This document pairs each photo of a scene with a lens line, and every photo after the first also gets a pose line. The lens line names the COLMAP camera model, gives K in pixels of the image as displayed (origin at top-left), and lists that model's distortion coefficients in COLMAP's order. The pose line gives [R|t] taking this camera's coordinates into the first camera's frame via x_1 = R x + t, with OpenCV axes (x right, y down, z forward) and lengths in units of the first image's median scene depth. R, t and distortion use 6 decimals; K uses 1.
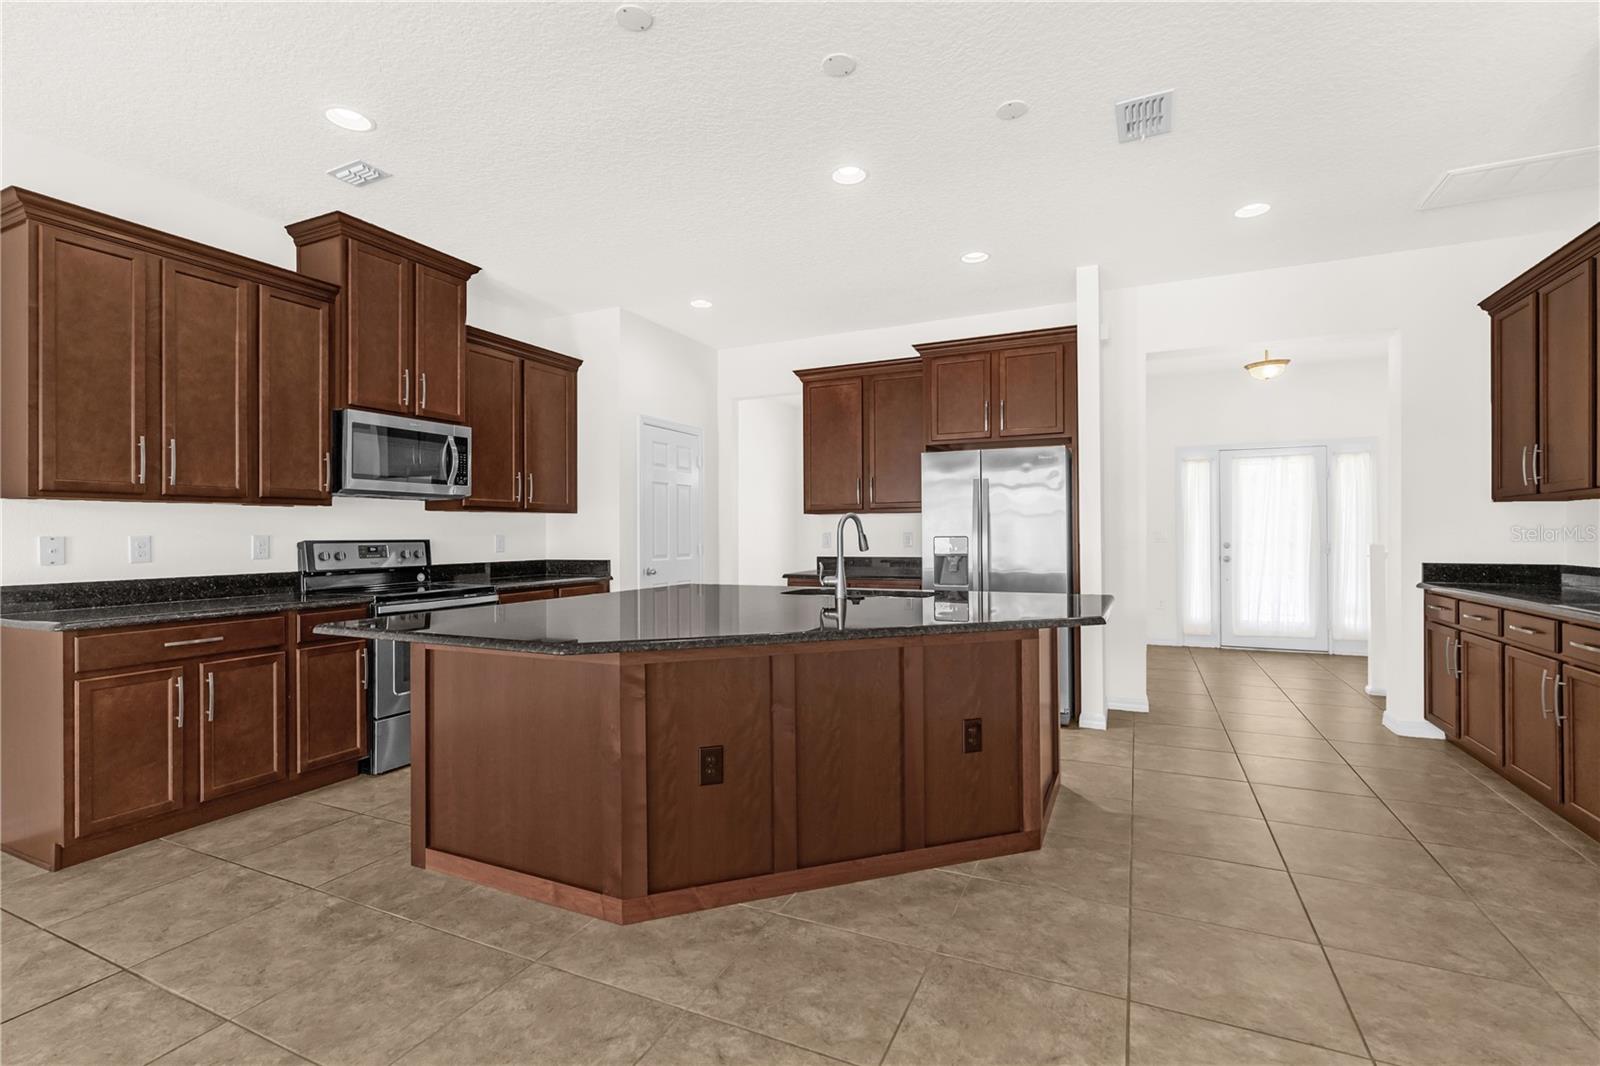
lens RADIAL K [[724.5, 0, 798.0], [0, 724.5, 531.0], [0, 0, 1]] dist [-0.001500, 0.000503]
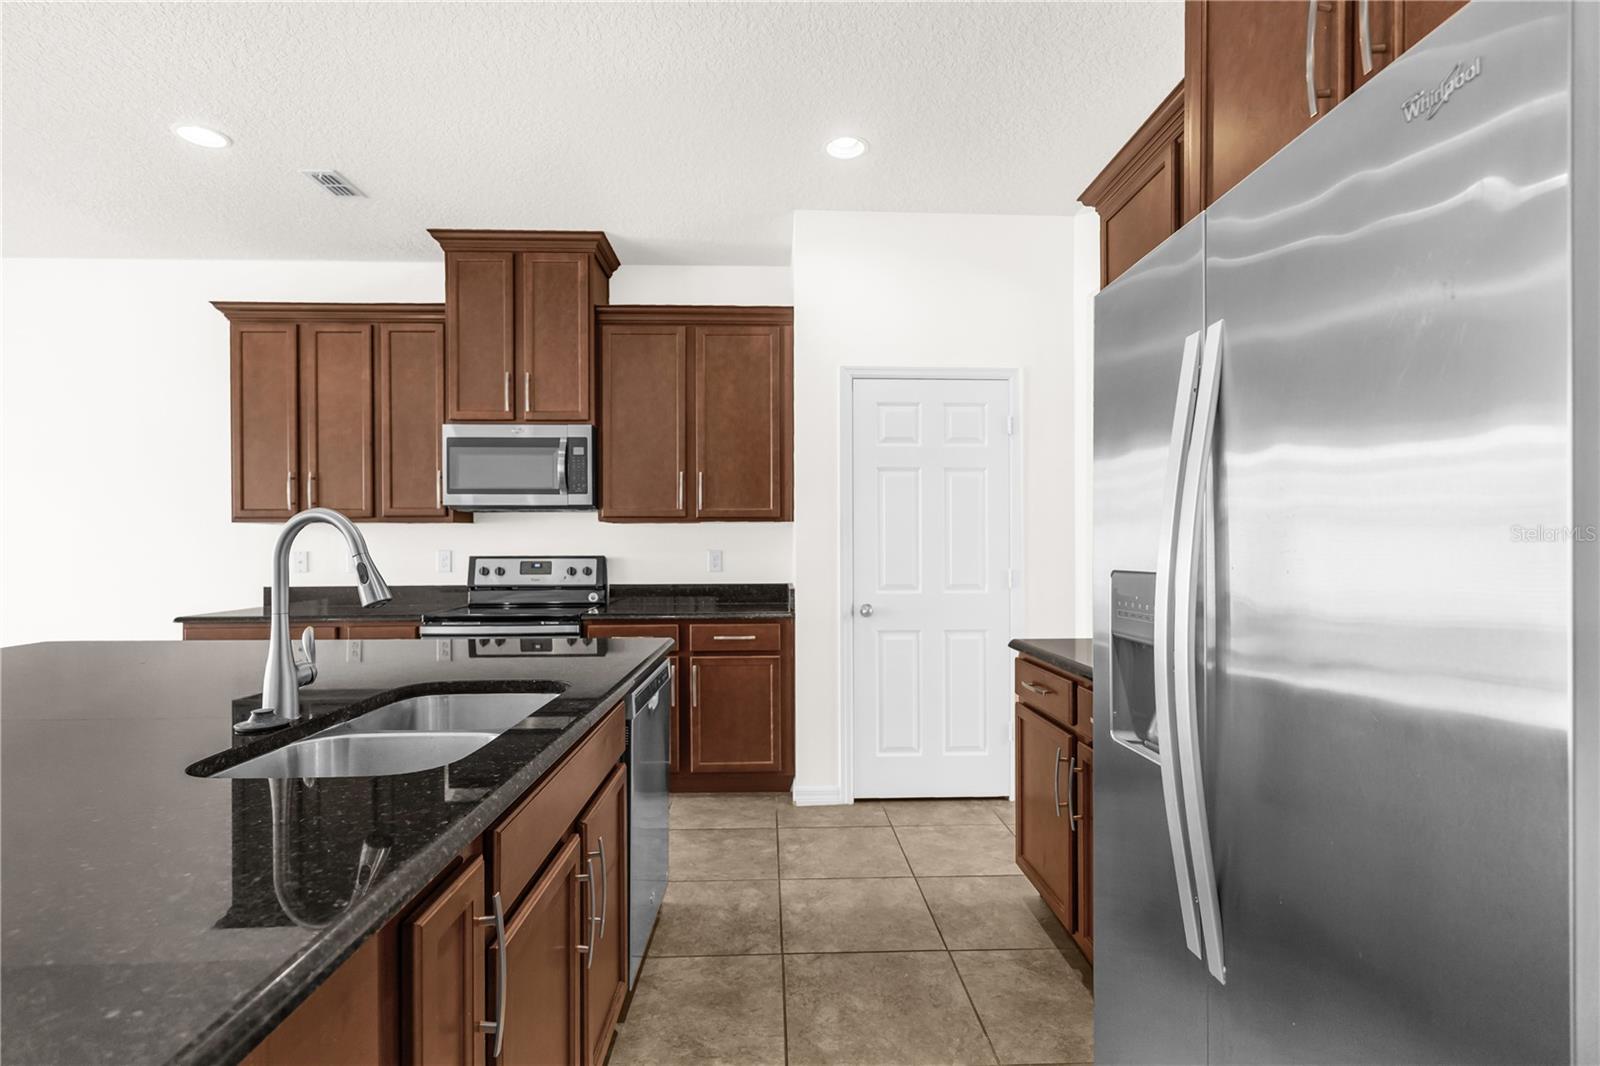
lens RADIAL K [[718.9, 0, 793.2], [0, 718.9, 547.5], [0, 0, 1]] dist [-0.000625, -0.000995]
pose [[0.458446, 0.001310, -0.888721, 0.468602], [0.003353, 0.999989, 0.003204, -0.000705], [0.888716, -0.004449, 0.458436, 0.946208]]
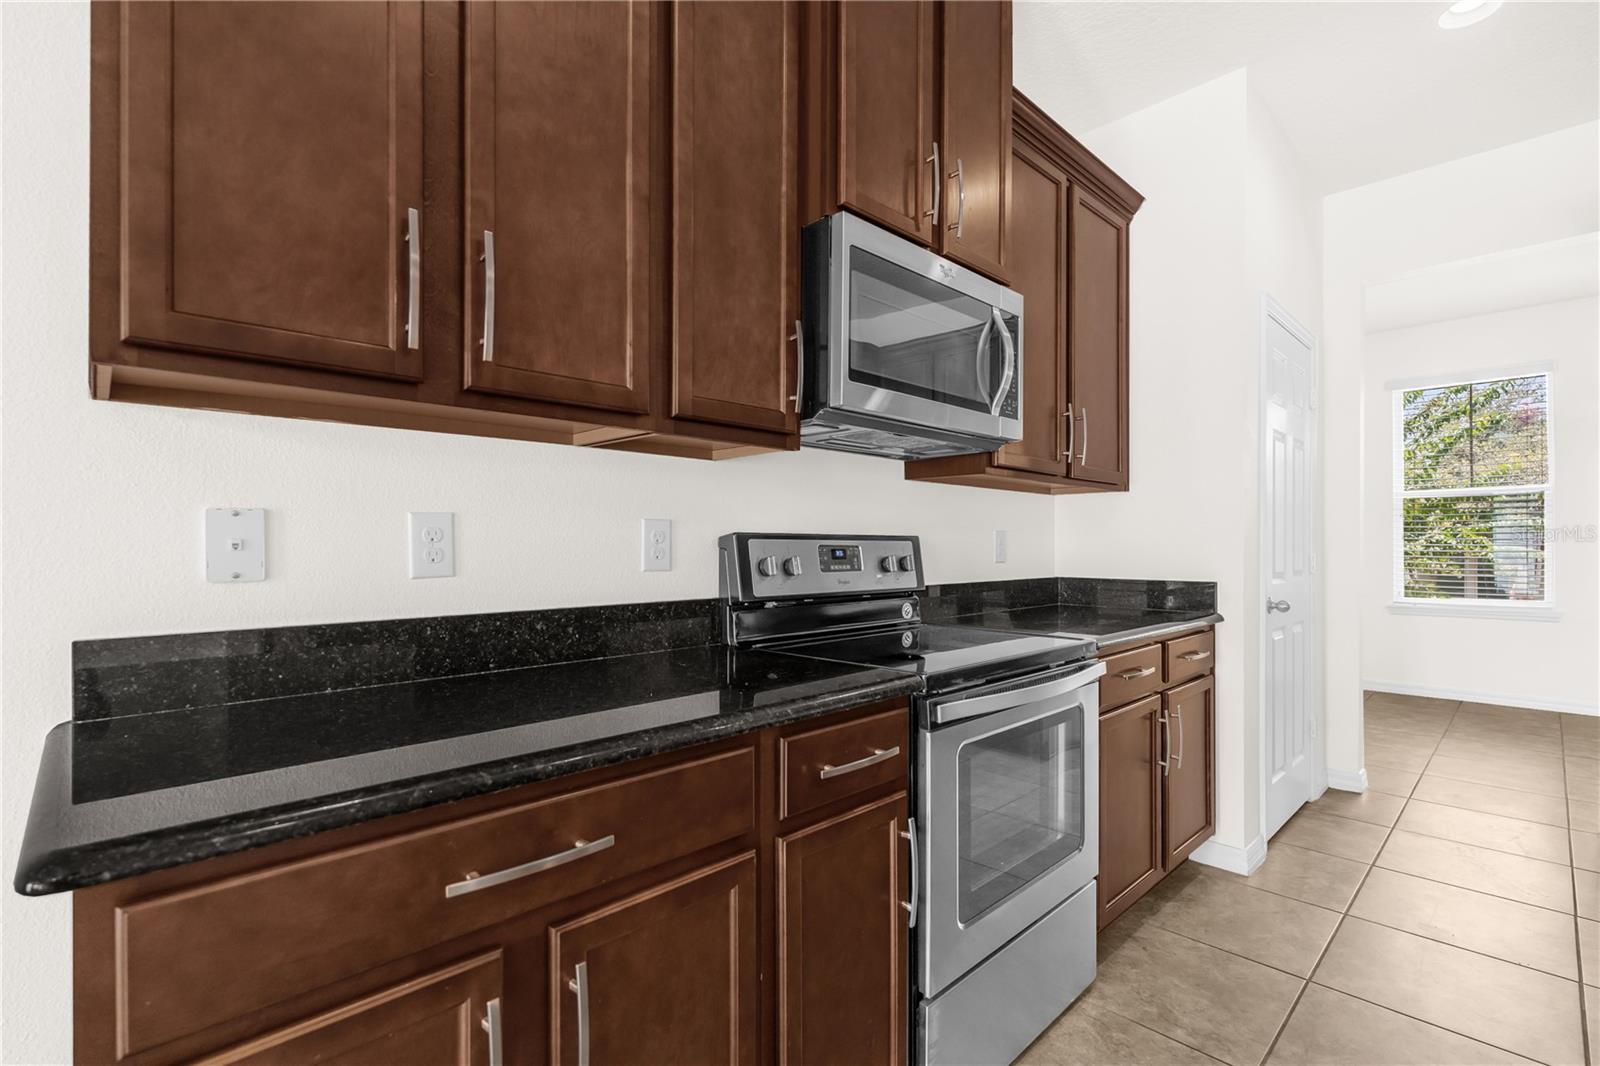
lens RADIAL K [[735.4, 0, 797.8], [0, 735.4, 546.5], [0, 0, 1]] dist [0.001704, 0.000358]
pose [[0.936226, 0.006662, -0.351336, -0.483110], [-0.004616, 0.999967, 0.006659, 0.019249], [0.351369, -0.004612, 0.936226, 0.581323]]
